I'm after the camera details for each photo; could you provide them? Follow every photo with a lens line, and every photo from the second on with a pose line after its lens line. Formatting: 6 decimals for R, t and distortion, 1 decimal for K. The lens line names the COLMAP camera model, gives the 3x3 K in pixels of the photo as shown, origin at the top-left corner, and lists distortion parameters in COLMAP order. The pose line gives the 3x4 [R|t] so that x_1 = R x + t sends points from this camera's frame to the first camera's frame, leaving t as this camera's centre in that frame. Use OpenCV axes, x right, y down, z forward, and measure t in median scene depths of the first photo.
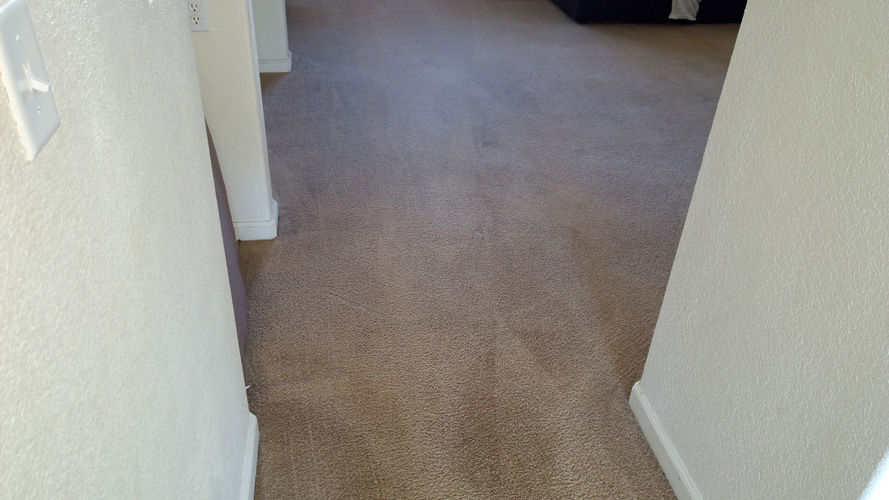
lens RADIAL K [[684.0, 0, 448.3], [0, 684.0, 235.9], [0, 0, 1]] dist [0.090262, -0.175498]
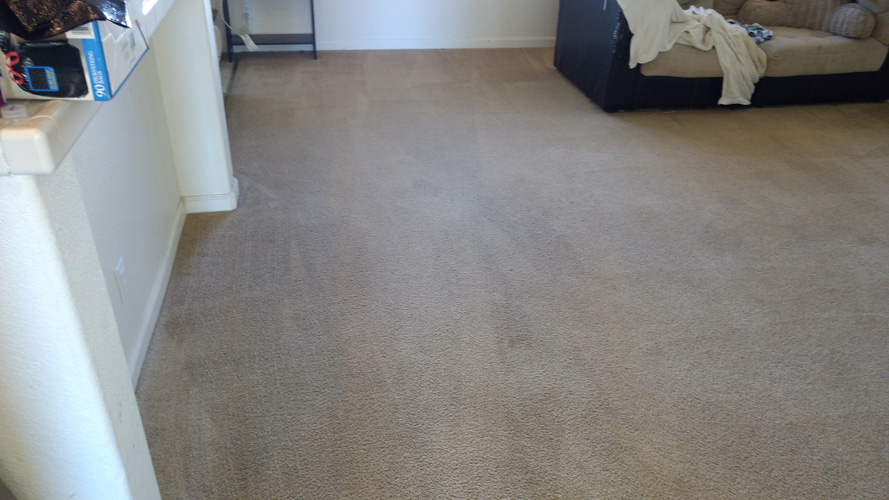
lens RADIAL K [[684.0, 0, 448.3], [0, 684.0, 235.9], [0, 0, 1]] dist [0.090262, -0.175498]
pose [[0.999581, -0.023737, 0.016537, -0.016035], [0.024358, 0.998964, -0.038437, -0.187274], [-0.015607, 0.038823, 0.999124, 0.282270]]
